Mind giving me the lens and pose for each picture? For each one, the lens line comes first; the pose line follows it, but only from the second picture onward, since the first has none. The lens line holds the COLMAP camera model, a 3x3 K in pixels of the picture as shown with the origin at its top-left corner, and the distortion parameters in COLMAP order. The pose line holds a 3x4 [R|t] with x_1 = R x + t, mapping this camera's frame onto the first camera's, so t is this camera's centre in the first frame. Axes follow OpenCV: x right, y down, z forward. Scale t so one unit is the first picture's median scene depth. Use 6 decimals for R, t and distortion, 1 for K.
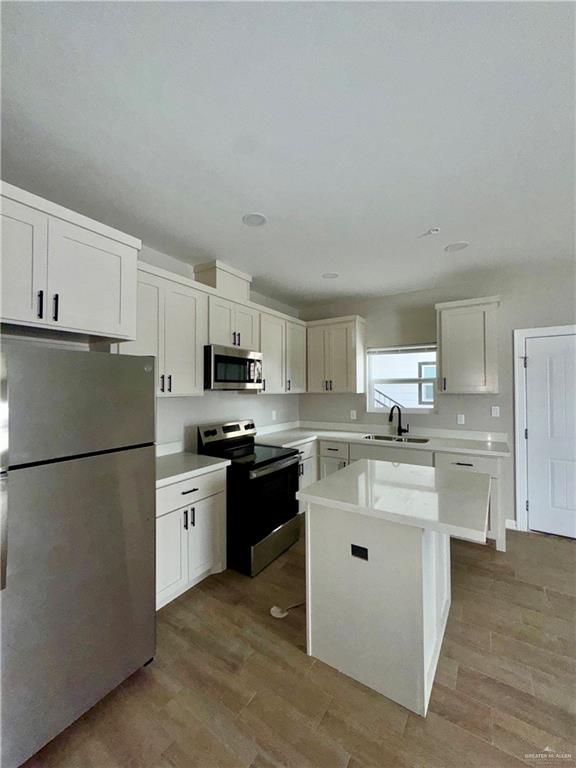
lens RADIAL K [[310.3, 0, 288.0], [0, 310.3, 384.0], [0, 0, 1]] dist [0.000517, 0.000216]
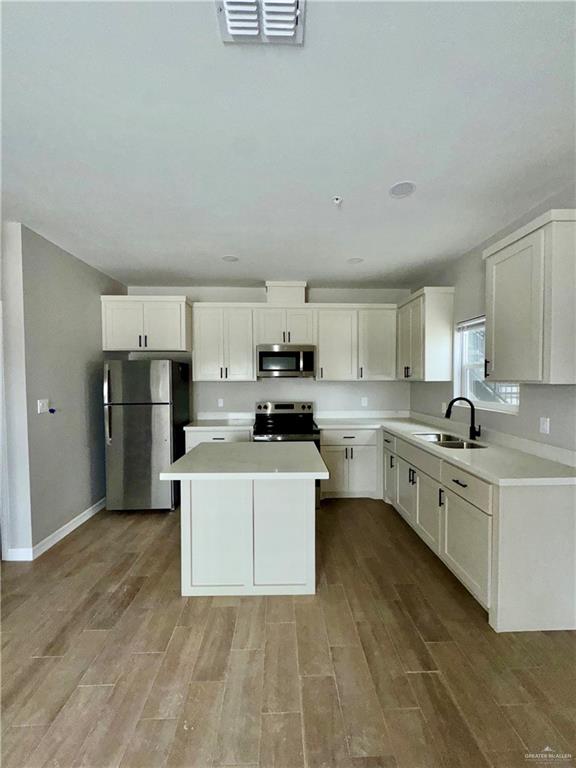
lens RADIAL K [[306.3, 0, 288.0], [0, 306.3, 384.0], [0, 0, 1]] dist [-0.002527, -0.000459]
pose [[0.564310, 0.019749, -0.825327, 0.720675], [0.011551, 0.999427, 0.031814, 0.007323], [0.825482, -0.027486, 0.563758, 0.233006]]
